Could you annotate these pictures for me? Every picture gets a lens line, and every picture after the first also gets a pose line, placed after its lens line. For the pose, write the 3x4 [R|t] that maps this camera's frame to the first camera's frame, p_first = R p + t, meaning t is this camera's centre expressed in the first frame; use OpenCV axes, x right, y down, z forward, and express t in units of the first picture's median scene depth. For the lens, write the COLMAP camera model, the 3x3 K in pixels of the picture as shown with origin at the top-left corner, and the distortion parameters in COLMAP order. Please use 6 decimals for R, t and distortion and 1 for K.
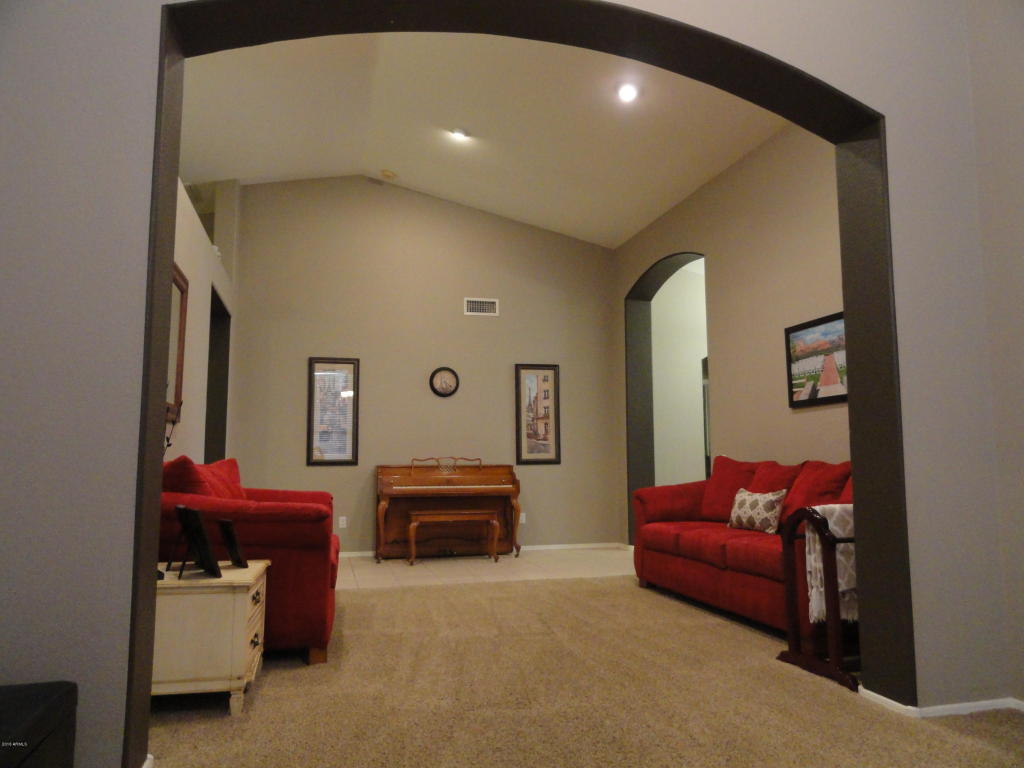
lens RADIAL K [[717.0, 0, 512.0], [0, 717.0, 384.0], [0, 0, 1]] dist [0.001649, -0.003516]
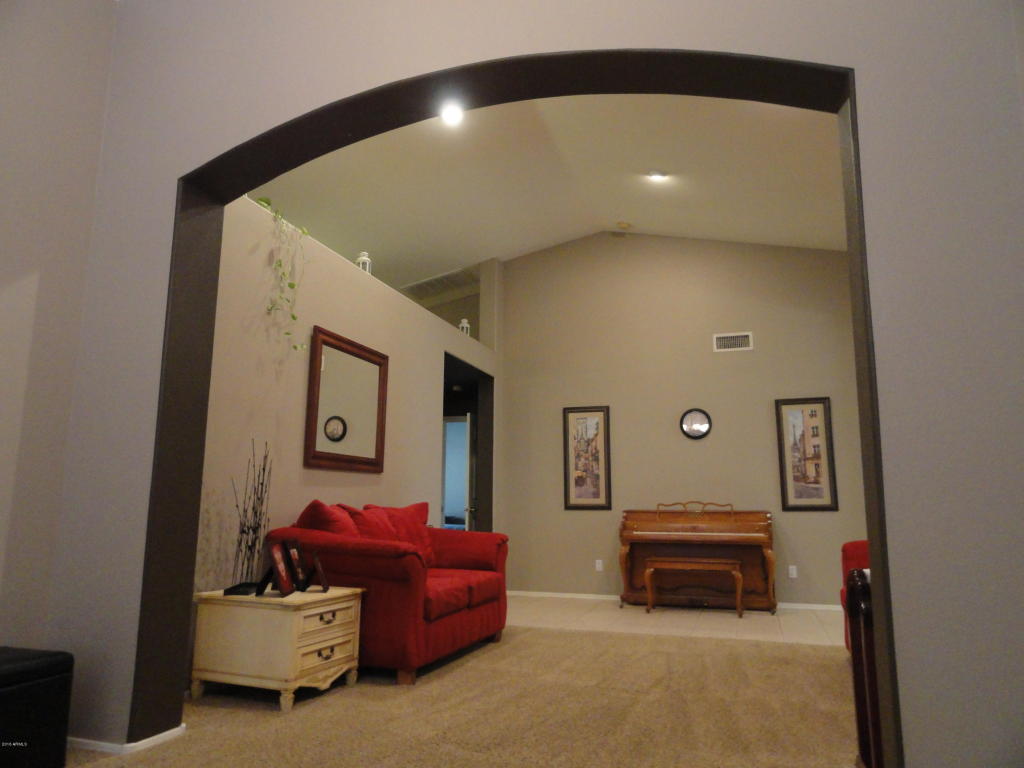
lens RADIAL K [[717.0, 0, 512.0], [0, 717.0, 384.0], [0, 0, 1]] dist [0.001649, -0.003516]
pose [[0.837191, -0.084246, -0.540382, 0.237442], [0.050861, 0.995776, -0.076446, 0.005290], [0.544540, 0.036516, 0.837940, 0.056392]]
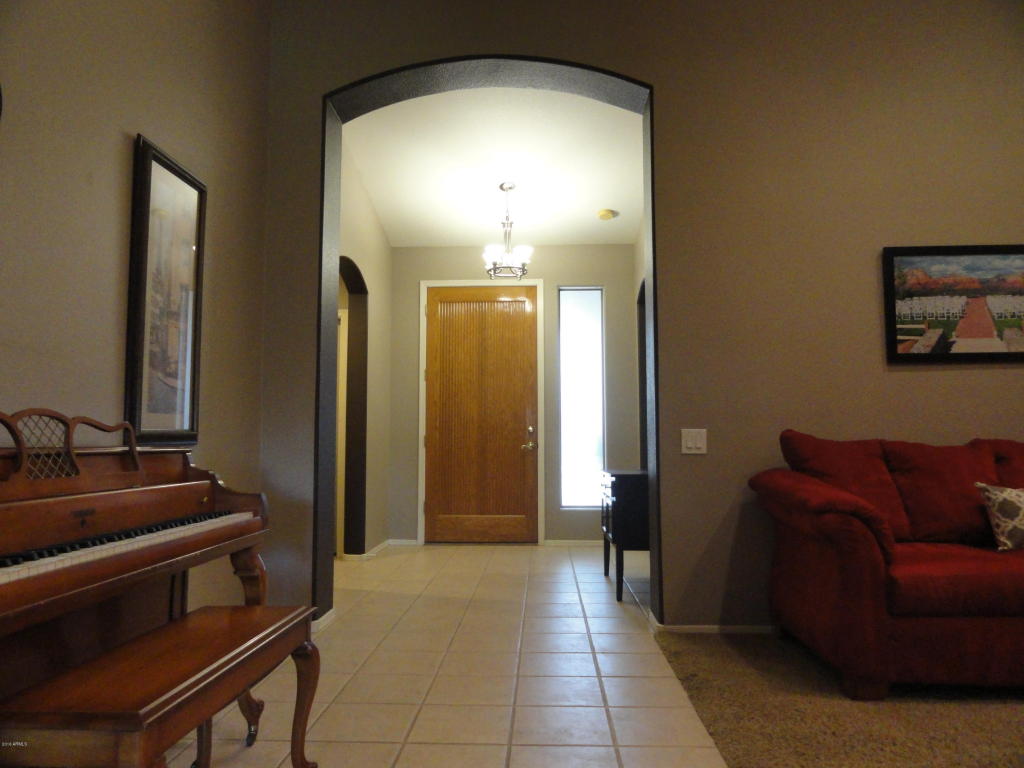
lens RADIAL K [[717.0, 0, 512.0], [0, 717.0, 384.0], [0, 0, 1]] dist [0.001649, -0.003516]
pose [[0.297121, 0.082695, 0.951252, -0.260770], [-0.103769, 0.993139, -0.053924, 0.090037], [-0.949184, -0.082688, 0.303664, 0.795227]]
